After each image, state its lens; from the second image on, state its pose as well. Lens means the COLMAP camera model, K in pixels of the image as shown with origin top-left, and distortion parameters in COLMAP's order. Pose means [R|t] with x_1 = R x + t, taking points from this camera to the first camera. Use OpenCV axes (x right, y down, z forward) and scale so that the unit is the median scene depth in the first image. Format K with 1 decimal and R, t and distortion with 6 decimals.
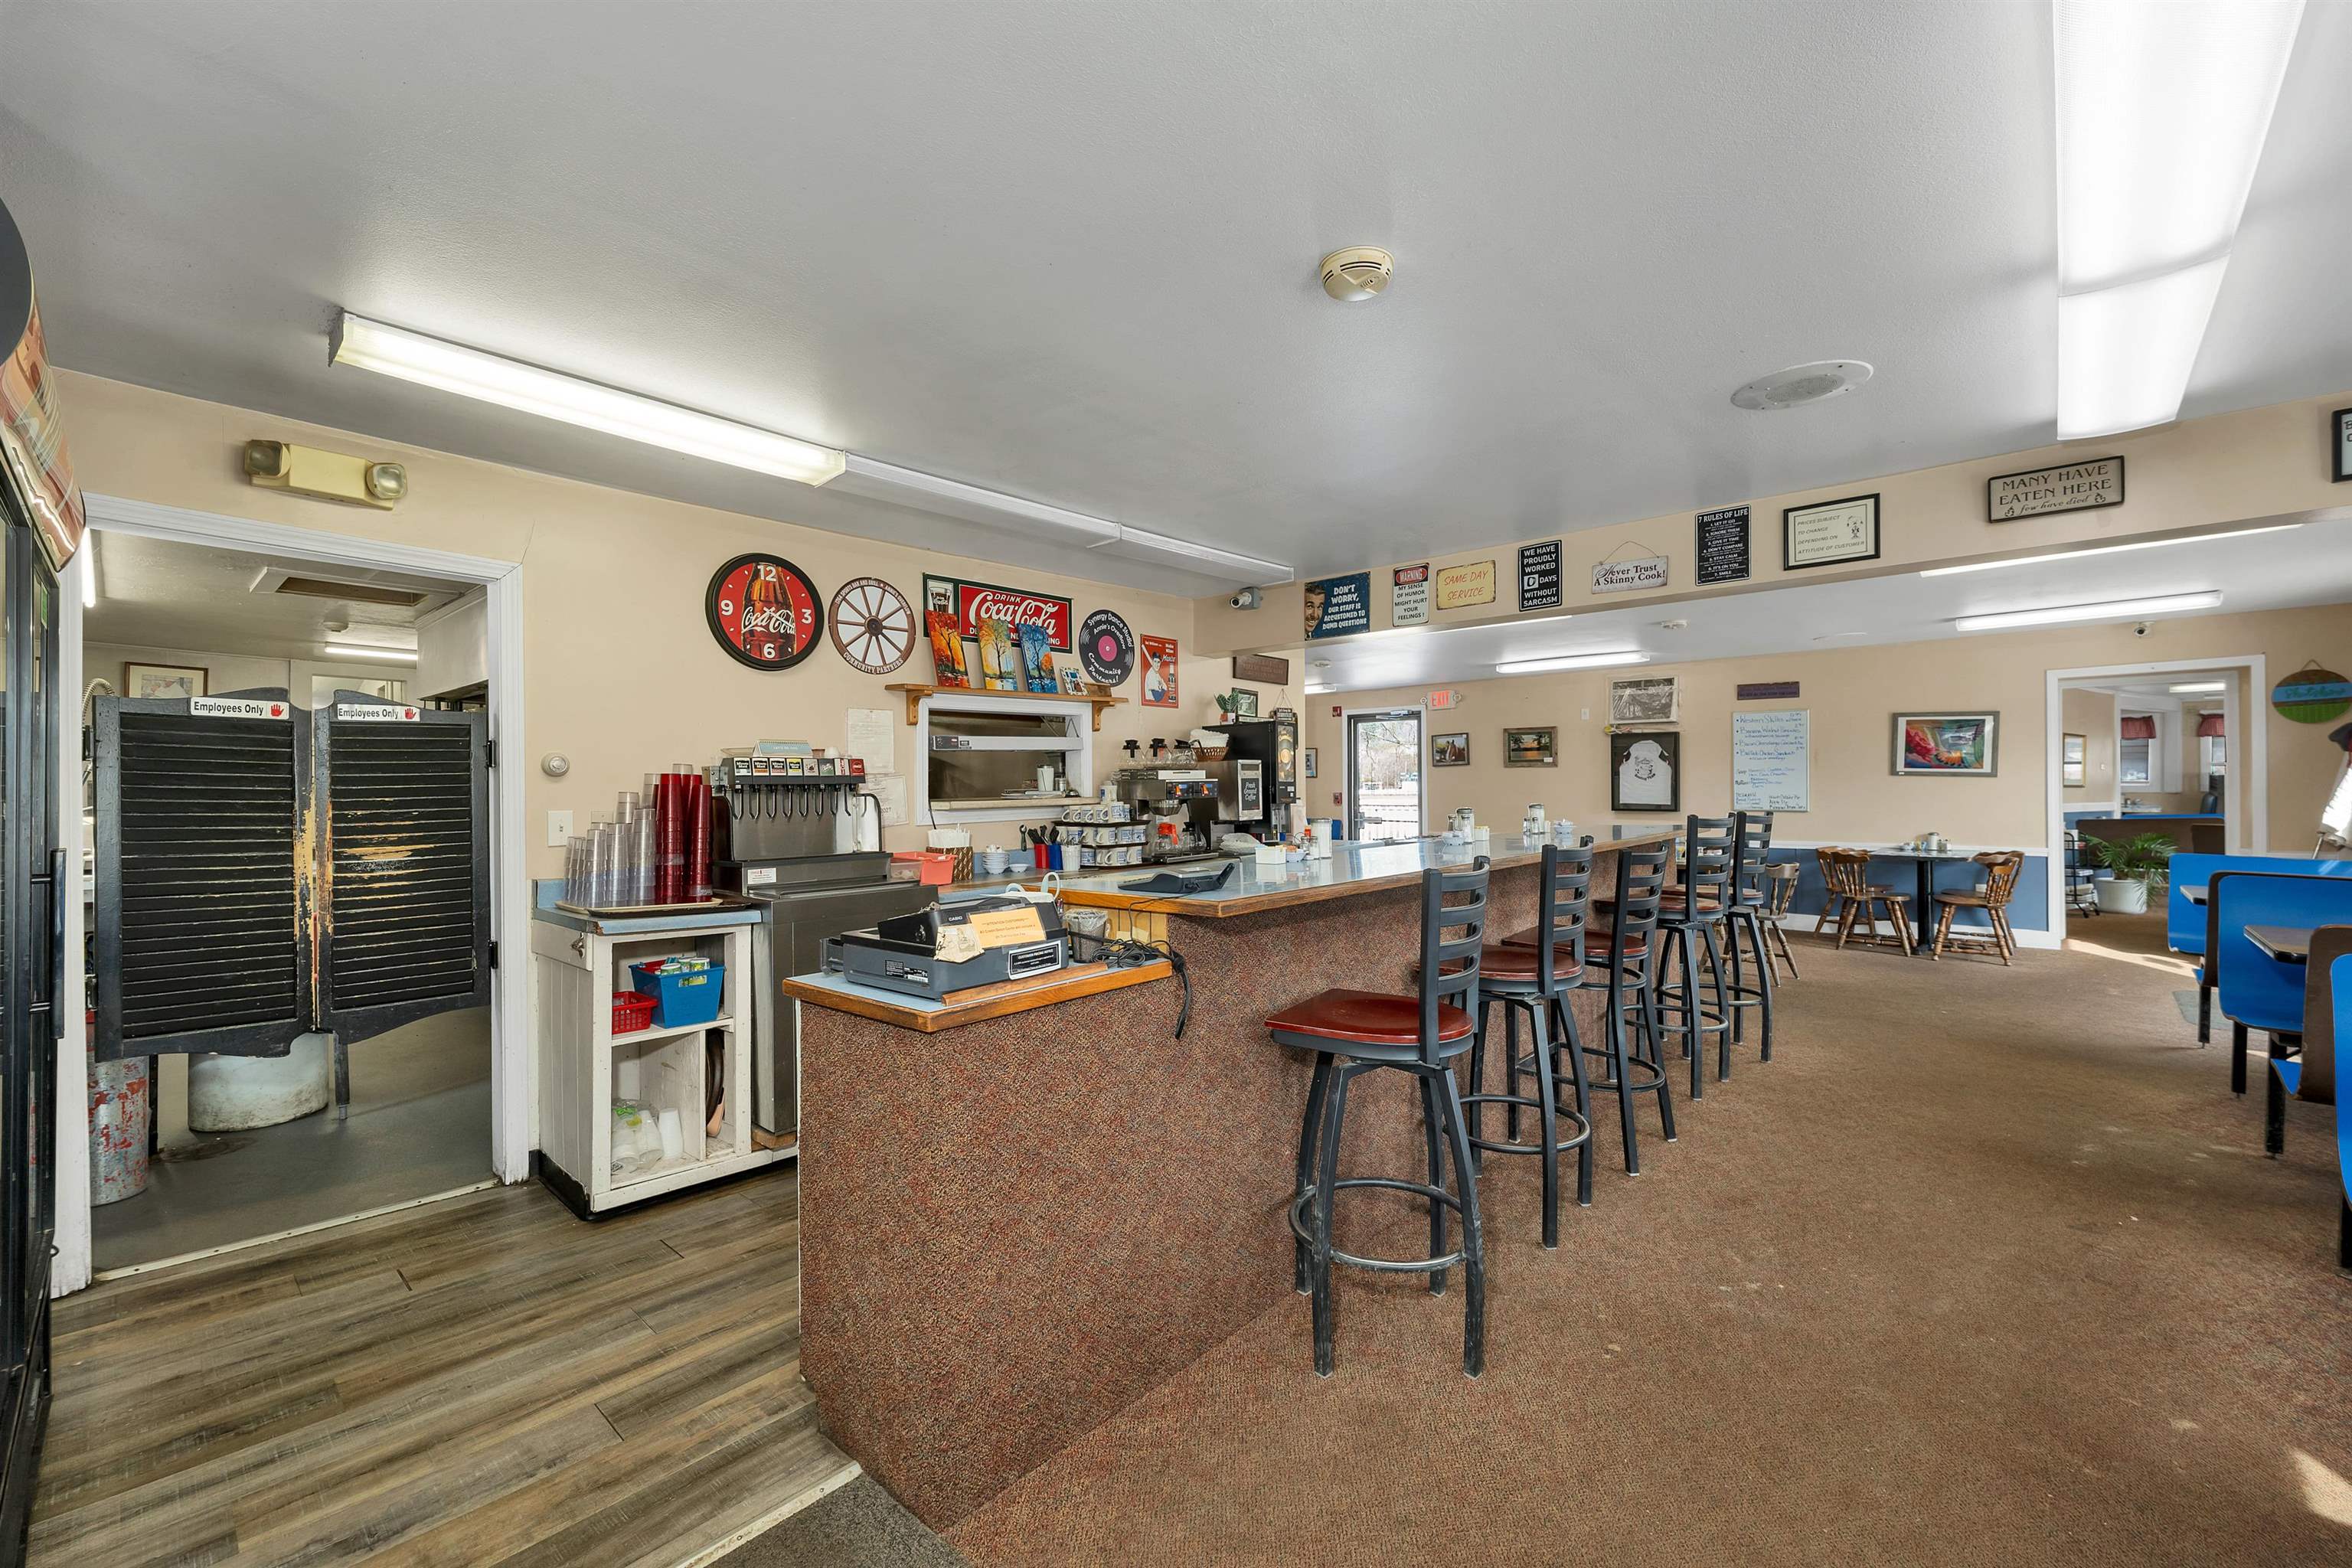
lens RADIAL K [[969.2, 0, 1176.0], [0, 969.2, 784.0], [0, 0, 1]] dist [0.000351, -0.000019]
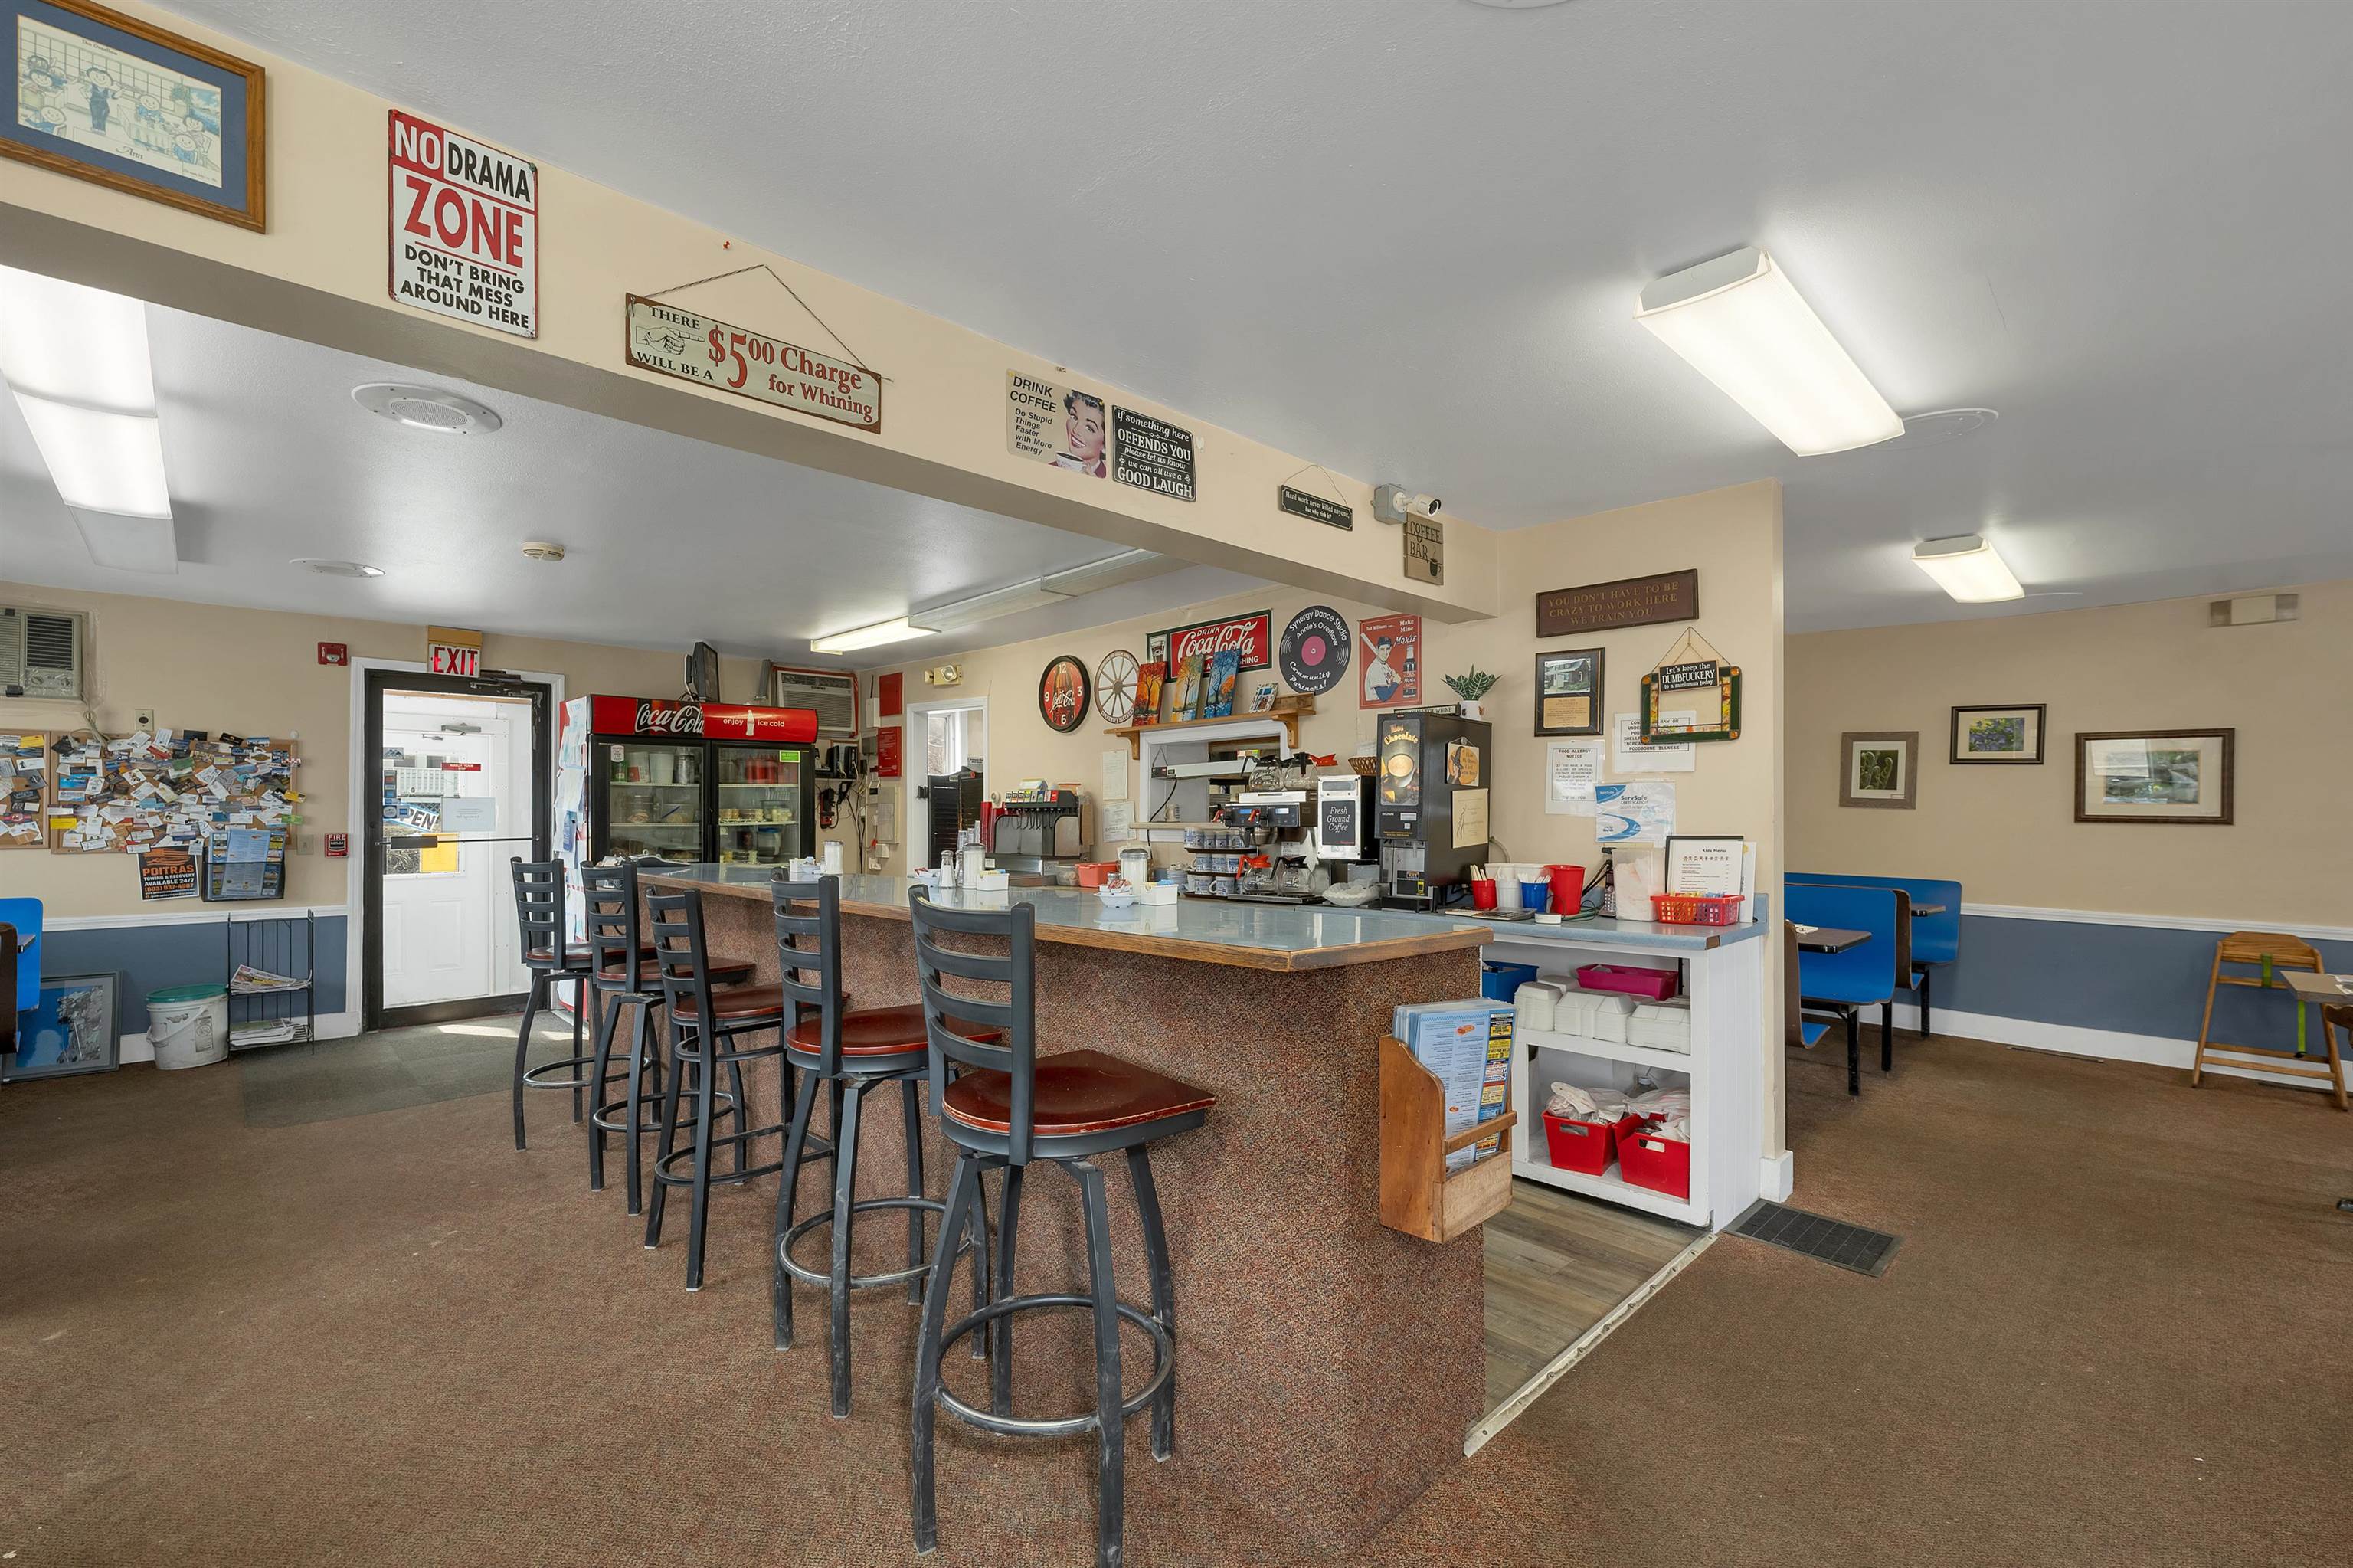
lens RADIAL K [[993.9, 0, 1175.8], [0, 993.9, 805.6], [0, 0, 1]] dist [0.001114, -0.000281]
pose [[-0.058778, 0.002917, -0.998267, 0.852323], [0.004038, 0.999988, 0.002684, -0.004965], [0.998263, -0.003873, -0.058789, 0.963683]]
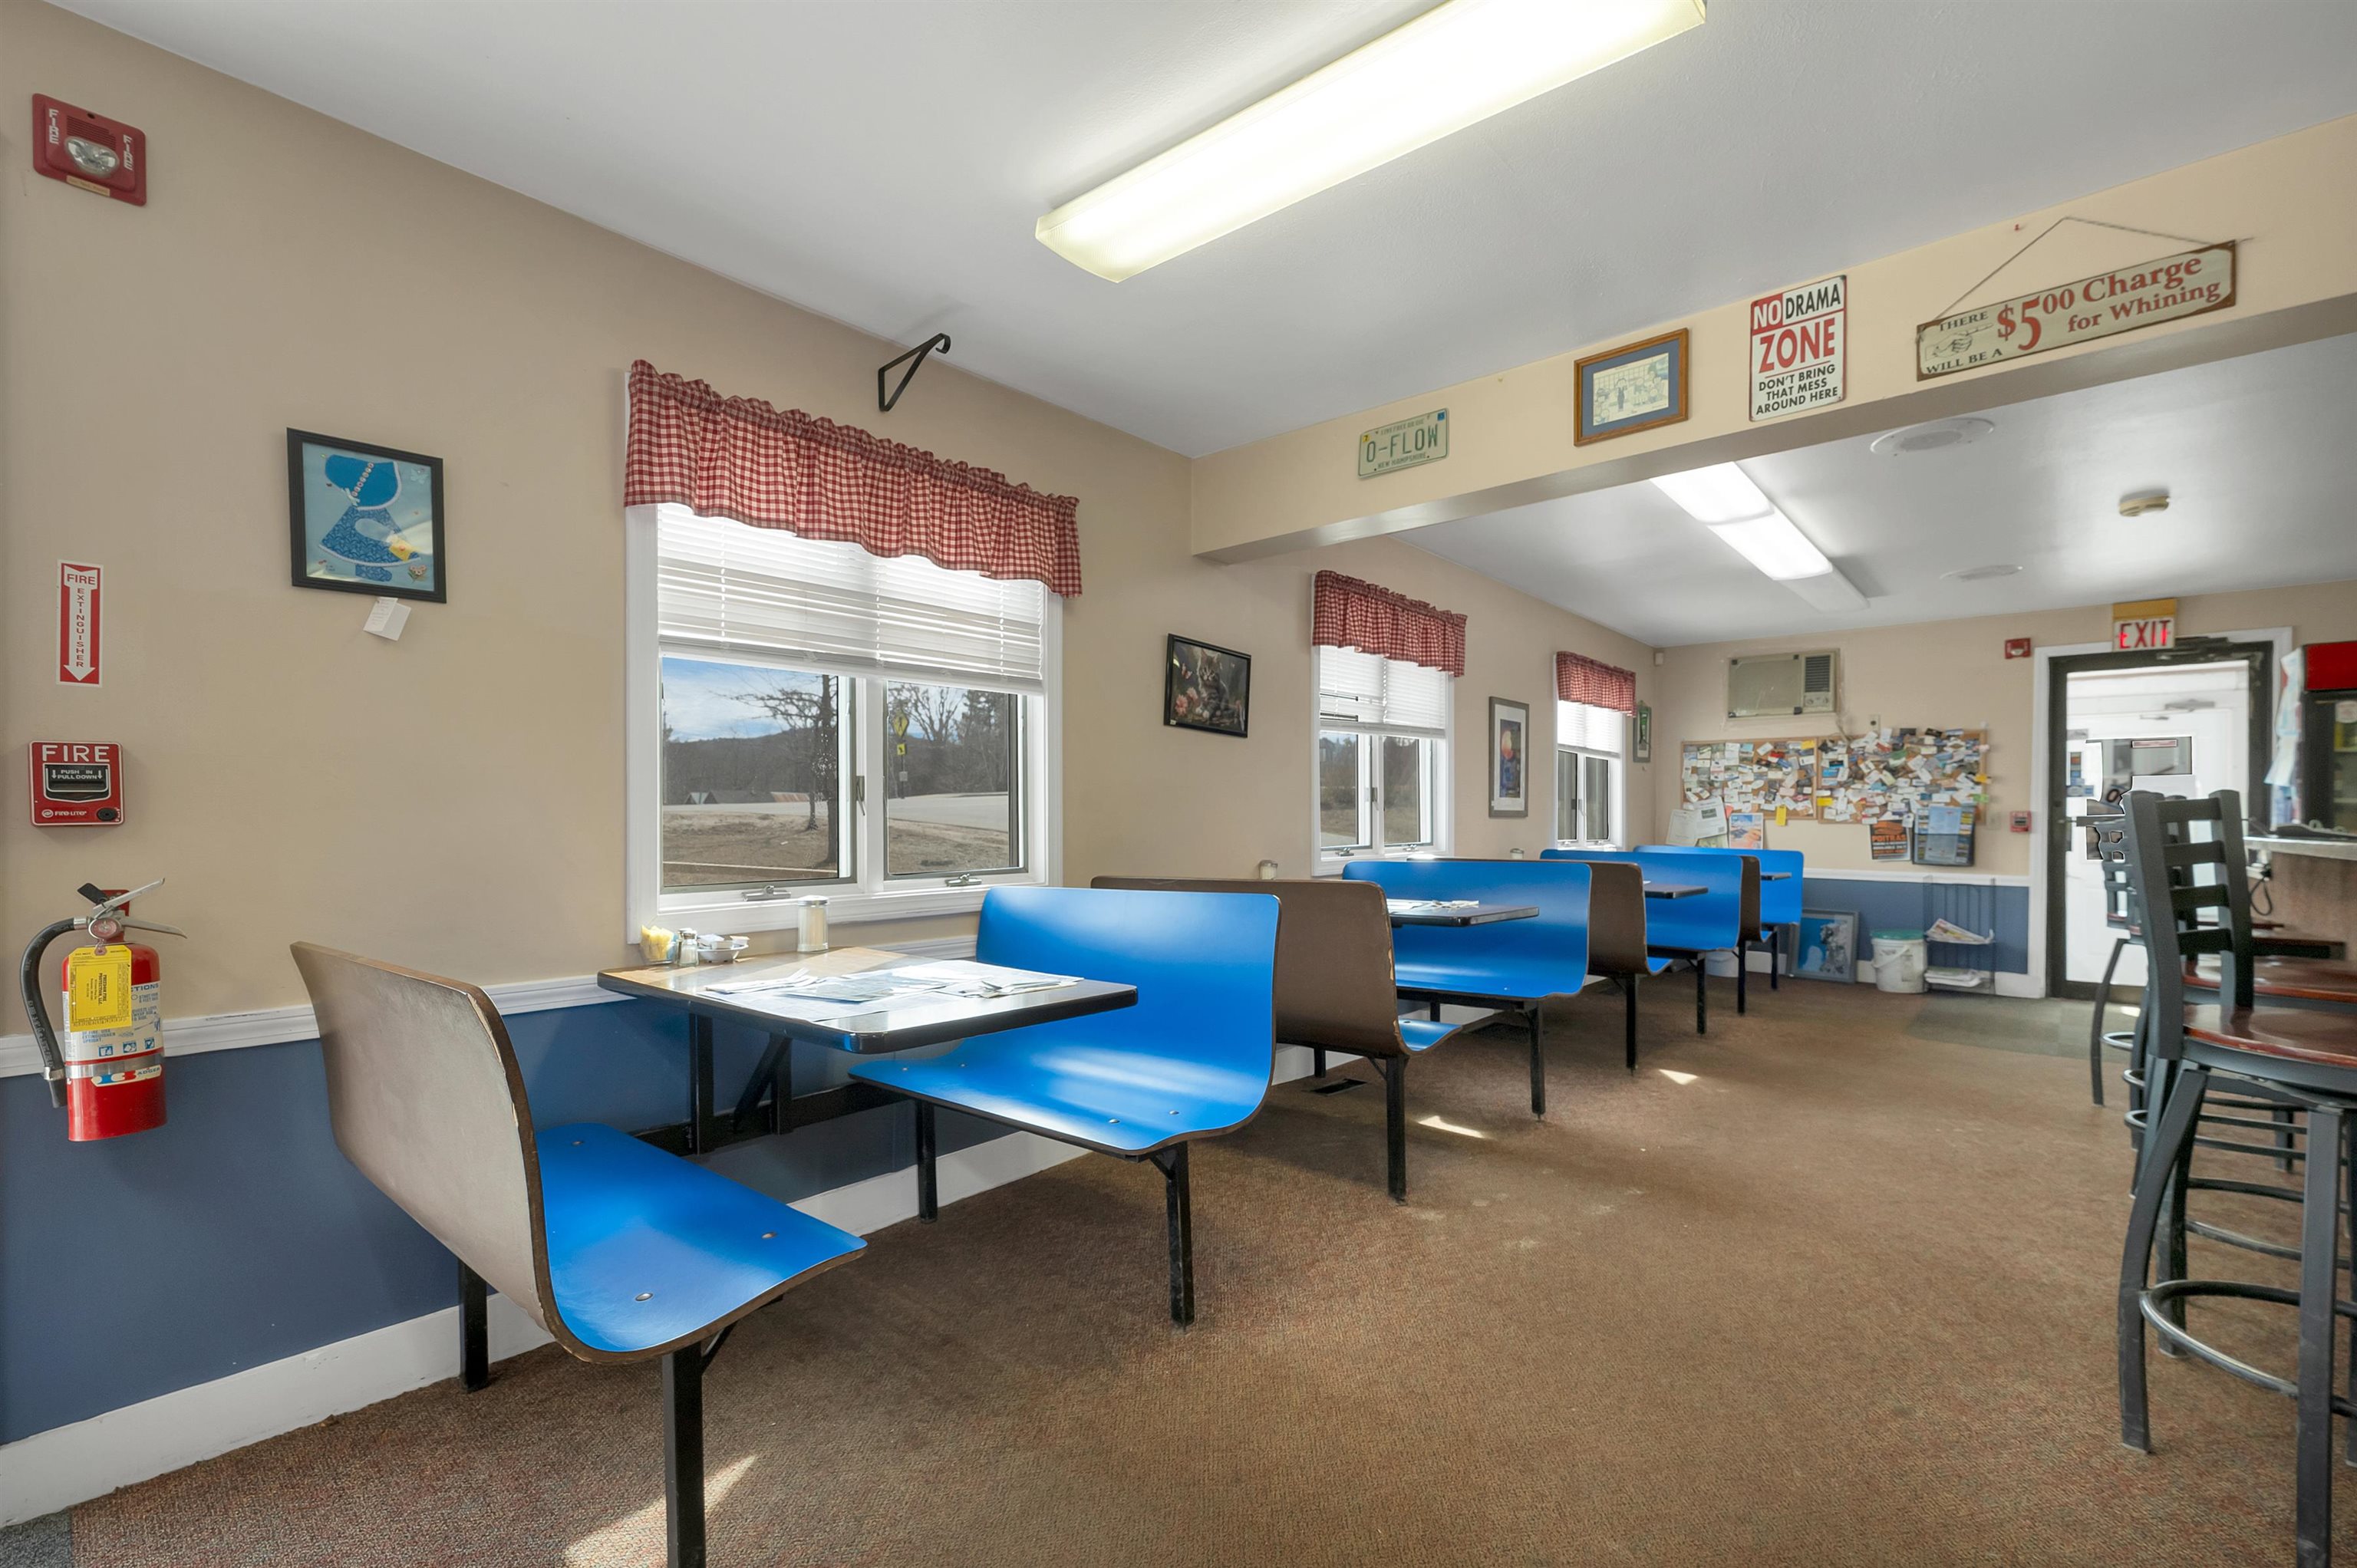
lens RADIAL K [[1008.2, 0, 1171.6], [0, 1008.2, 822.5], [0, 0, 1]] dist [0.001554, 0.000263]
pose [[-0.999964, 0.004698, -0.007052, 0.849639], [0.004691, 0.999988, 0.001064, 0.033478], [0.007057, 0.001031, -0.999975, 1.196008]]
